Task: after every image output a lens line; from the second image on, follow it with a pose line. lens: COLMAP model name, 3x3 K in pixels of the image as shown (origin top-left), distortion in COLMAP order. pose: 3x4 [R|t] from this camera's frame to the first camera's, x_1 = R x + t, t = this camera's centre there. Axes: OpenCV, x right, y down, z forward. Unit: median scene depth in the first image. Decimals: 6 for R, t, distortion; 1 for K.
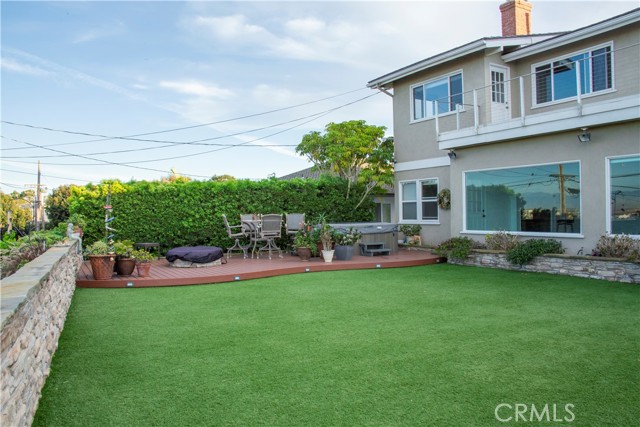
lens RADIAL K [[527.6, 0, 320.0], [0, 527.6, 213.5], [0, 0, 1]] dist [-0.155751, 0.131706]
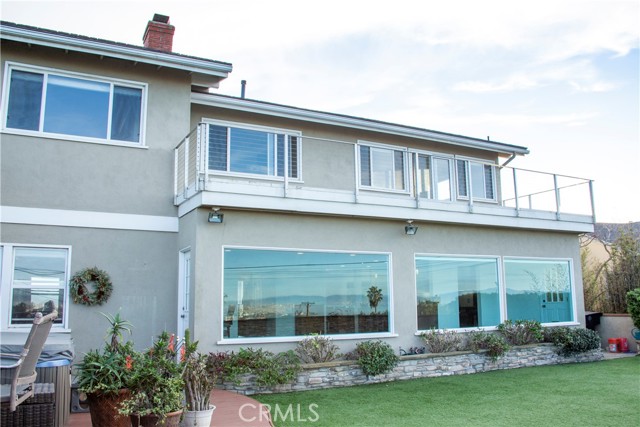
lens RADIAL K [[527.6, 0, 320.0], [0, 527.6, 213.5], [0, 0, 1]] dist [-0.155751, 0.131706]
pose [[0.036828, 0.185570, 0.981941, -0.438260], [0.014609, 0.982402, -0.186205, 0.002852], [-0.999215, 0.021203, 0.033469, 1.052120]]
